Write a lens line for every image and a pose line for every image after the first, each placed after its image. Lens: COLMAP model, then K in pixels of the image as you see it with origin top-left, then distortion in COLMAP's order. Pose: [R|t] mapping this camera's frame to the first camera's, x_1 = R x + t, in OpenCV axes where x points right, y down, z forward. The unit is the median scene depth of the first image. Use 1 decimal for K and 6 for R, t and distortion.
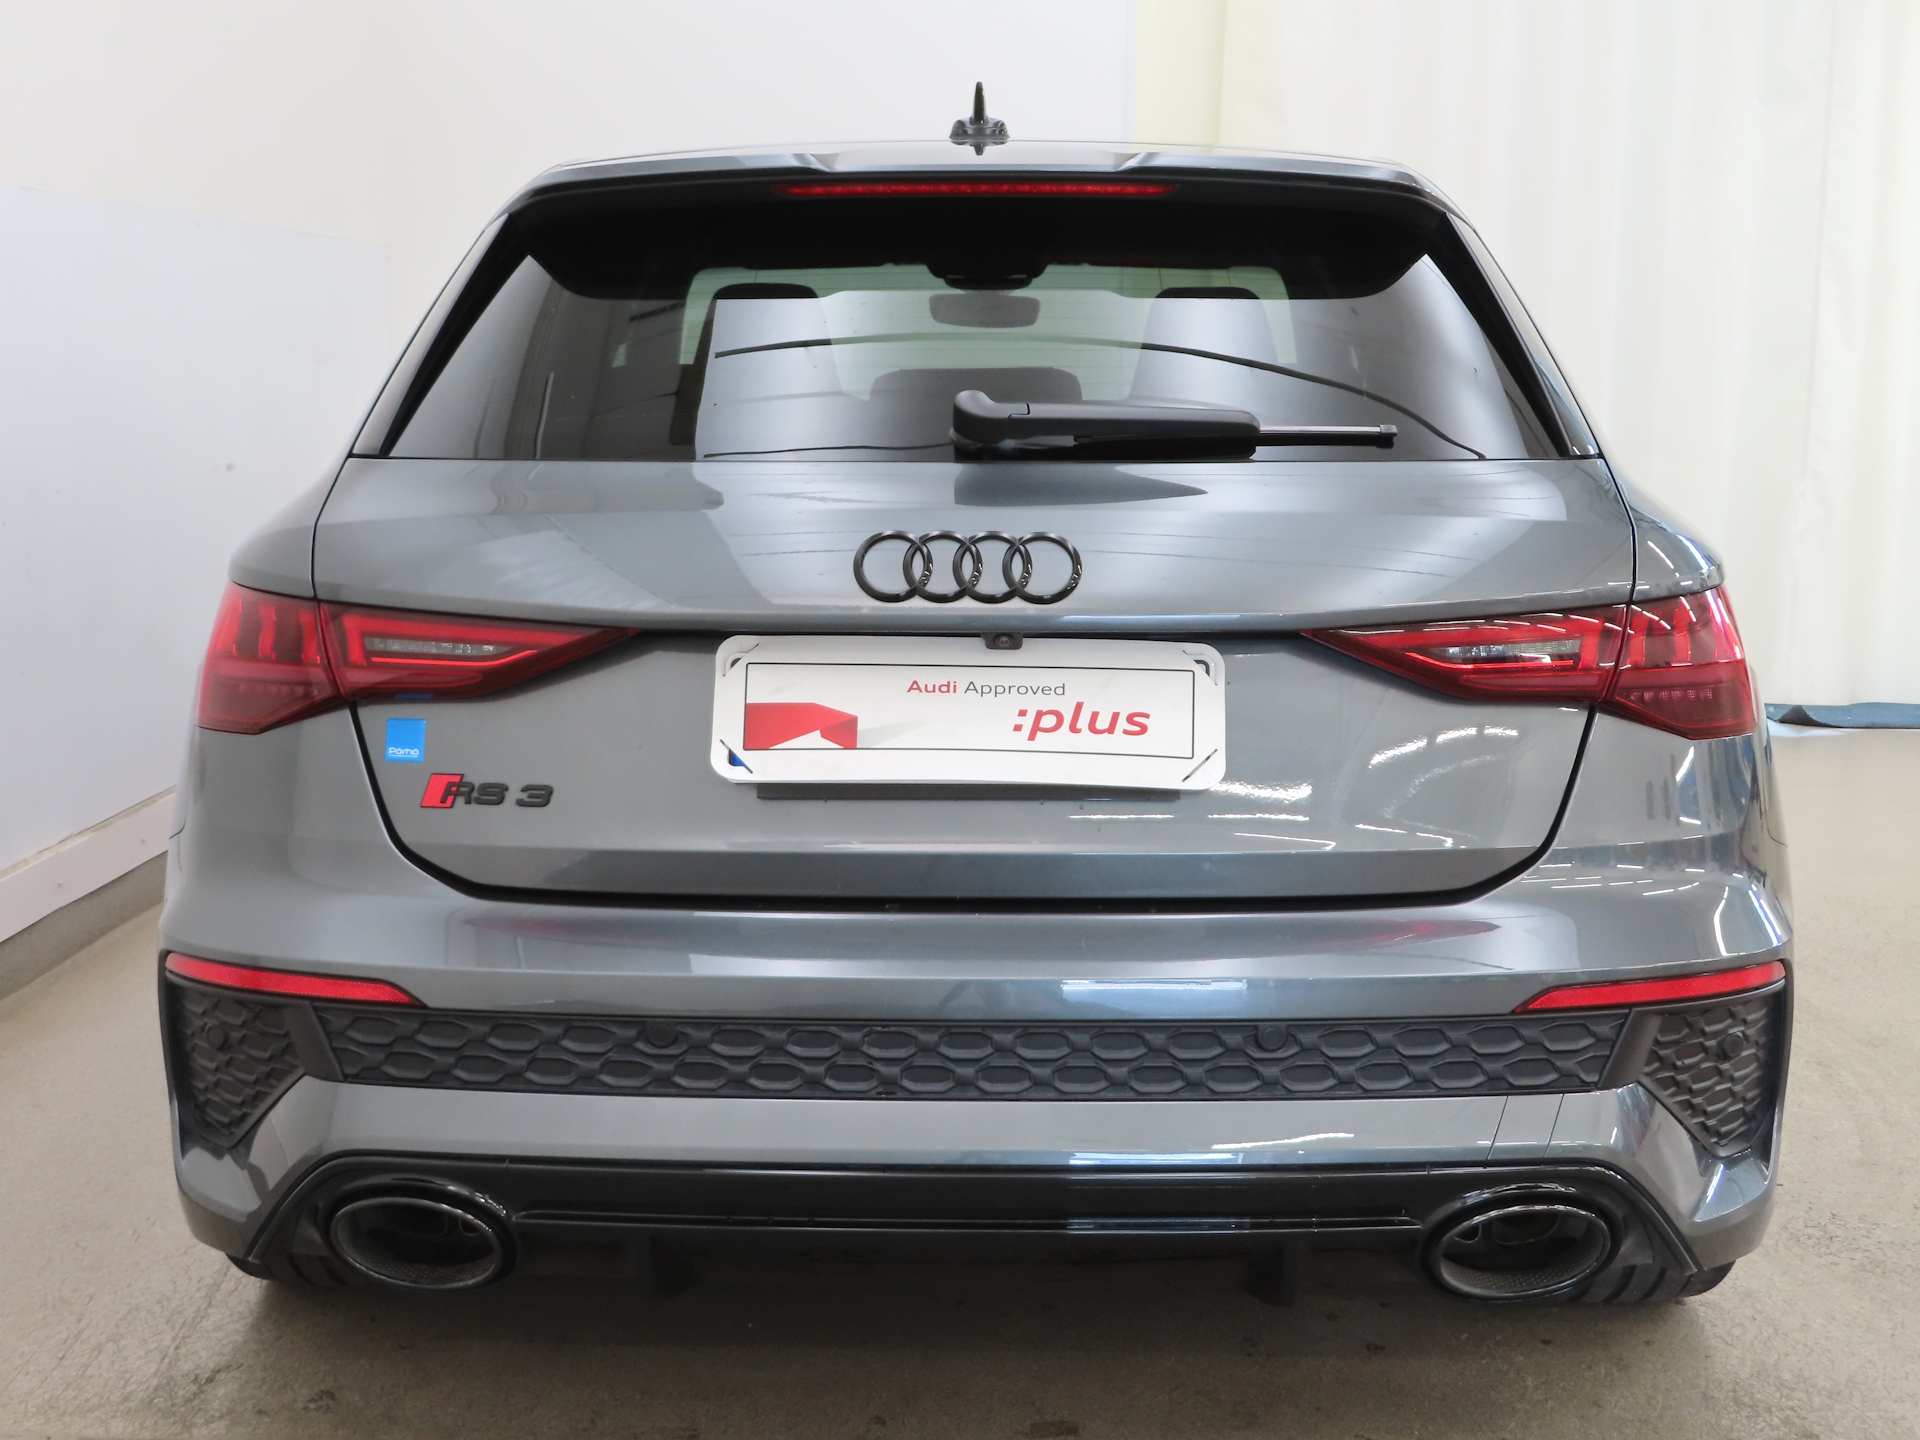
lens RADIAL K [[2291.9, 0, 960.0], [0, 2291.9, 720.0], [0, 0, 1]] dist [-0.005154, -0.485932]
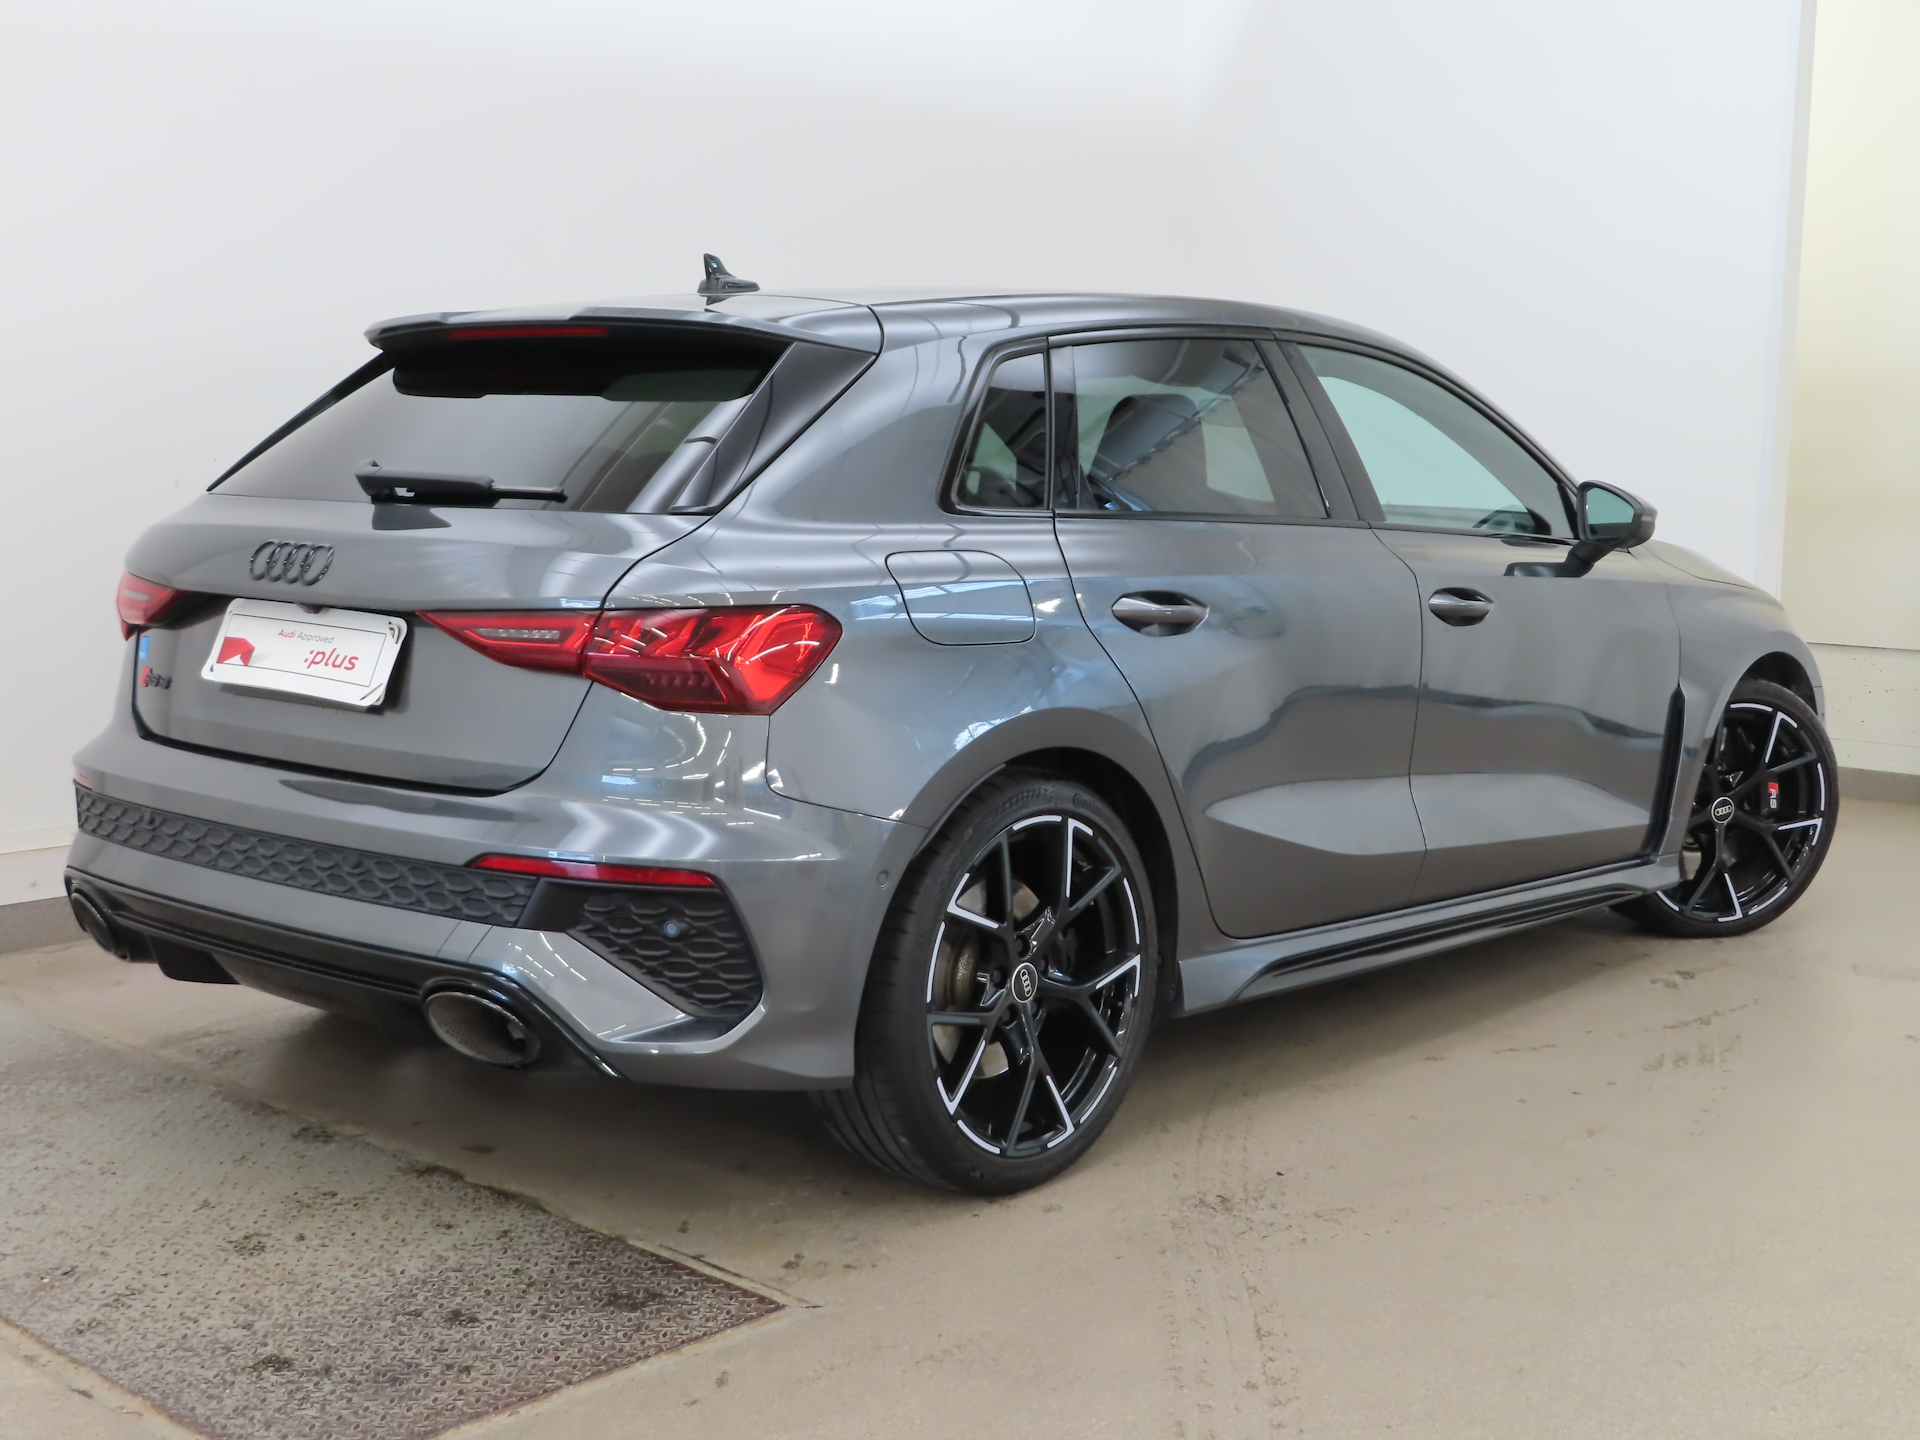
lens RADIAL K [[2291.9, 0, 960.0], [0, 2291.9, 720.0], [0, 0, 1]] dist [-0.005154, -0.485932]
pose [[0.825908, 0.089560, -0.556646, 1.271467], [-0.109856, 0.993943, -0.003078, -0.000744], [0.552999, 0.063693, 0.830744, -0.100284]]
